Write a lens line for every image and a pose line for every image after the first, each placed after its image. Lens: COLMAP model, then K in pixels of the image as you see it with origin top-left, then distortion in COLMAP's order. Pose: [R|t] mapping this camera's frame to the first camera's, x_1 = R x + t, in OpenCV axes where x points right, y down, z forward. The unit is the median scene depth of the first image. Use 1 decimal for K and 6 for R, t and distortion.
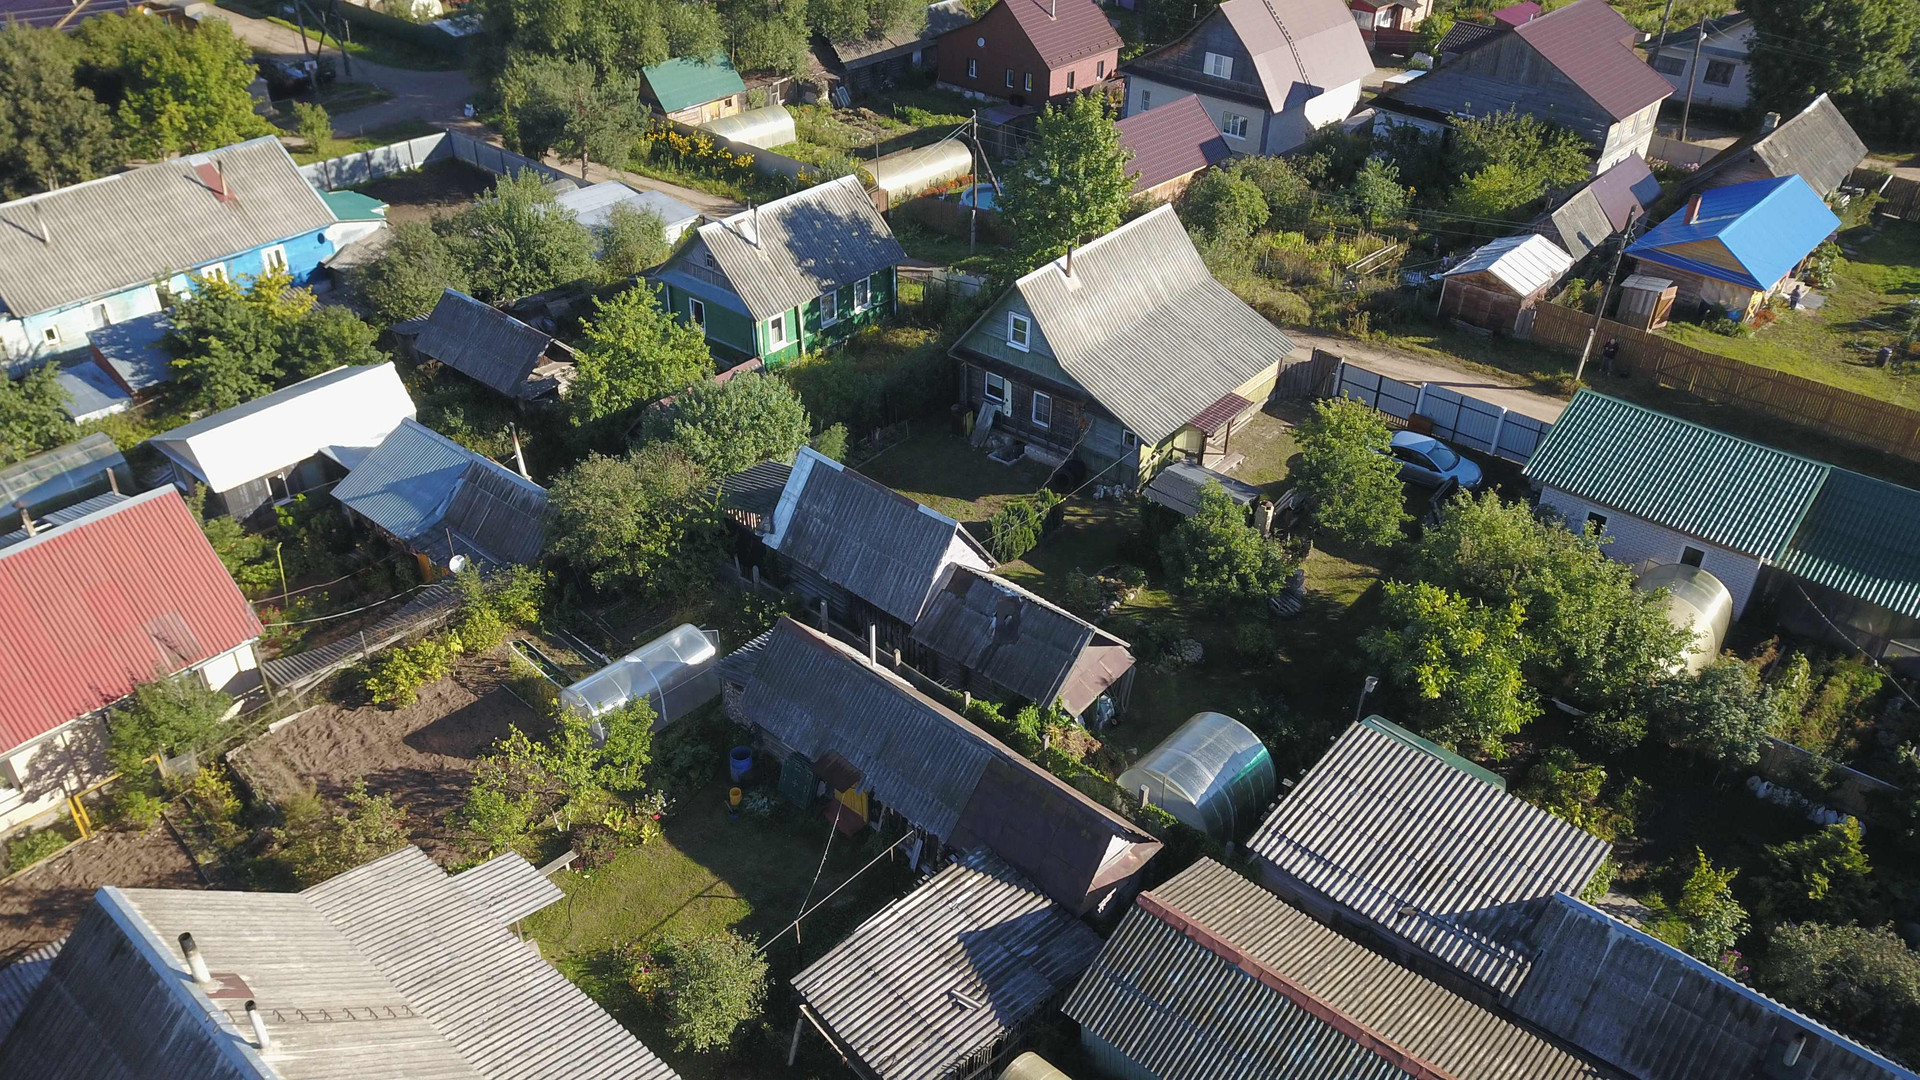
lens RADIAL K [[1429.8, 0, 960.0], [0, 1429.8, 540.0], [0, 0, 1]] dist [0.005162, -0.005760]
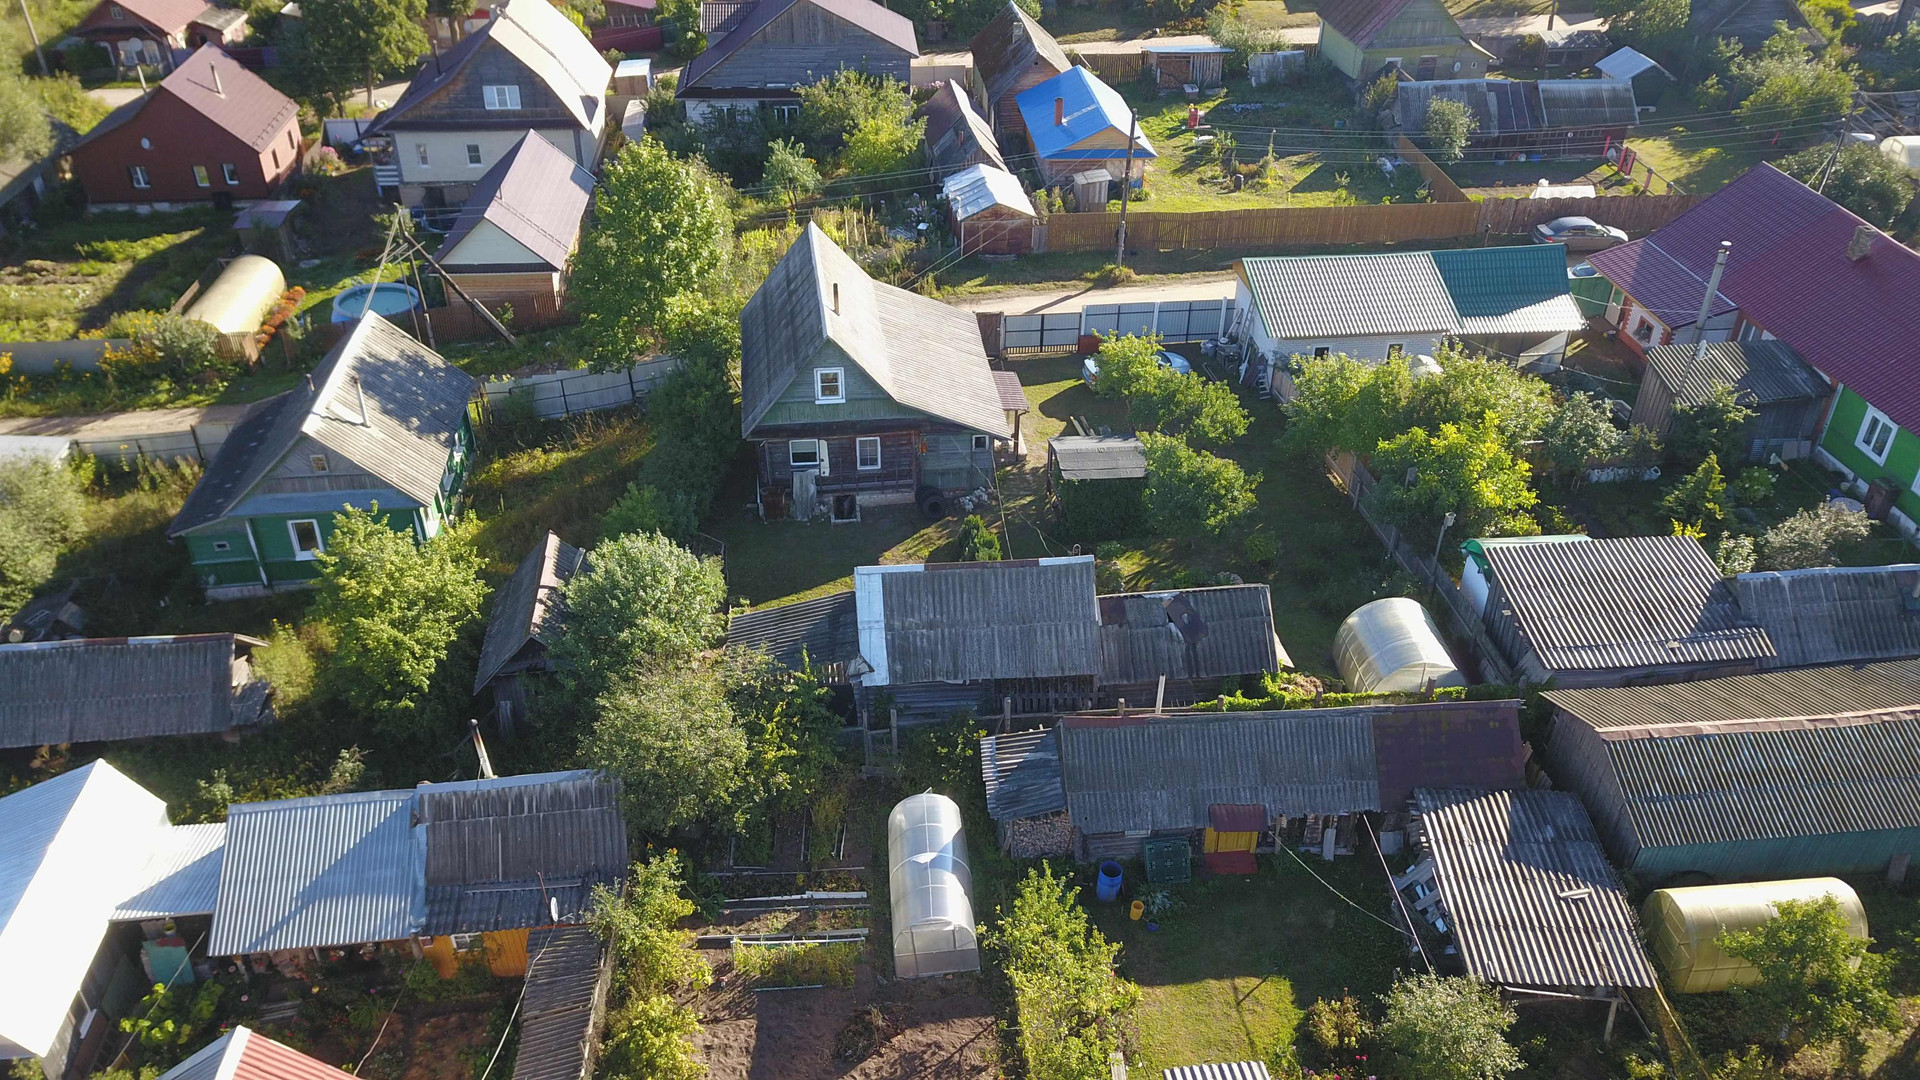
lens RADIAL K [[1429.8, 0, 960.0], [0, 1429.8, 540.0], [0, 0, 1]] dist [0.005162, -0.005760]
pose [[0.691062, -0.411982, 0.593888, -0.480262], [0.407011, 0.900808, 0.151286, -0.155423], [-0.597307, 0.137171, 0.790196, 0.214005]]
